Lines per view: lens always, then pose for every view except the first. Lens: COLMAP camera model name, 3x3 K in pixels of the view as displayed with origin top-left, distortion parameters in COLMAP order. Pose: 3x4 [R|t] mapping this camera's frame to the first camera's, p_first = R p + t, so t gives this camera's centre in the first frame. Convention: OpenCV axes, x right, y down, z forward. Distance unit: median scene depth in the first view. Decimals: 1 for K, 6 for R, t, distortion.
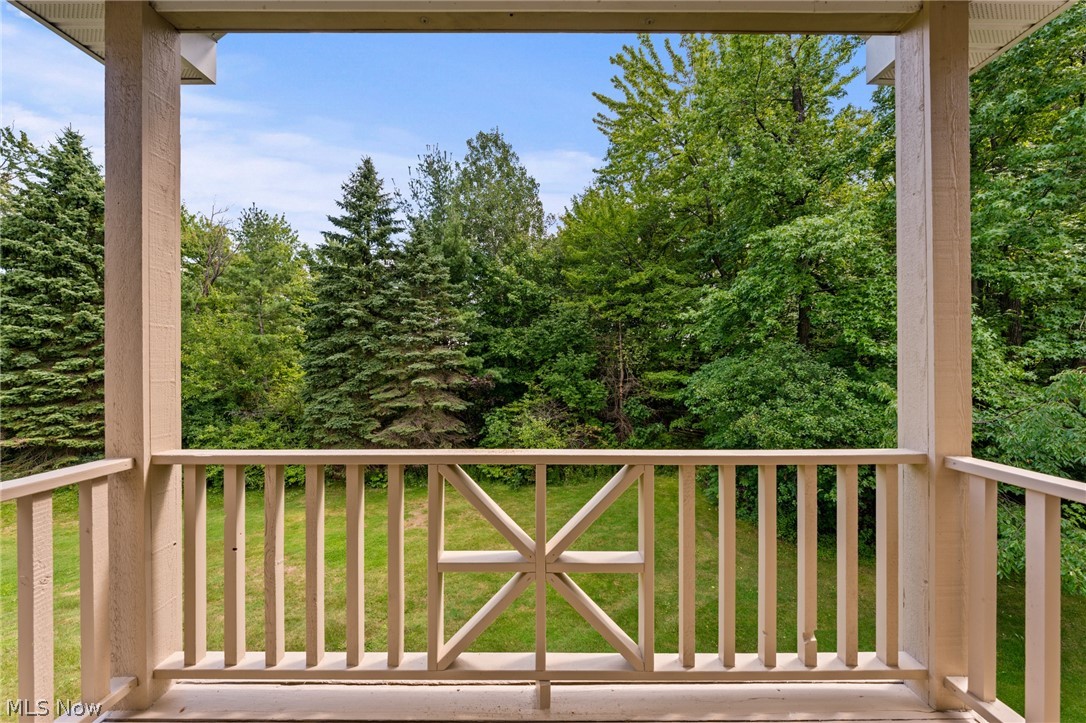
lens RADIAL K [[369.2, 0, 542.9], [0, 369.2, 356.8], [0, 0, 1]] dist [-0.002822, 0.000854]
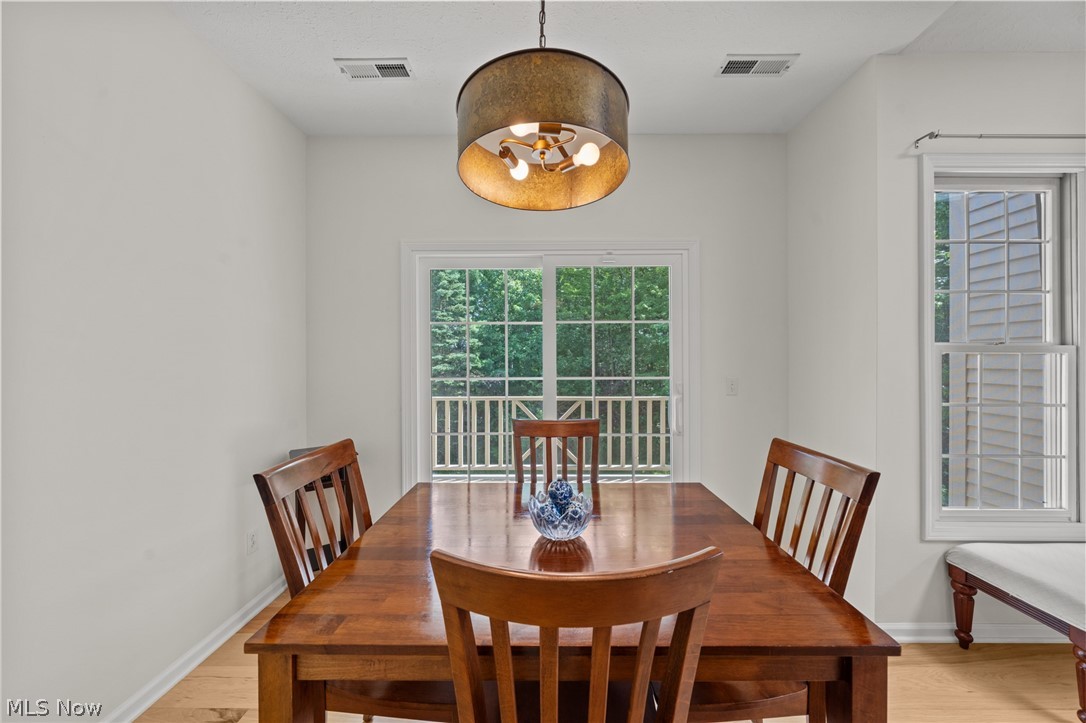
lens RADIAL K [[369.2, 0, 540.9], [0, 369.2, 359.5], [0, 0, 1]] dist [-0.002822, 0.000854]
pose [[0.999982, -0.002920, -0.005310, -0.004478], [0.002950, 0.999980, 0.005639, -0.006050], [0.005293, -0.005655, 0.999970, -0.170650]]
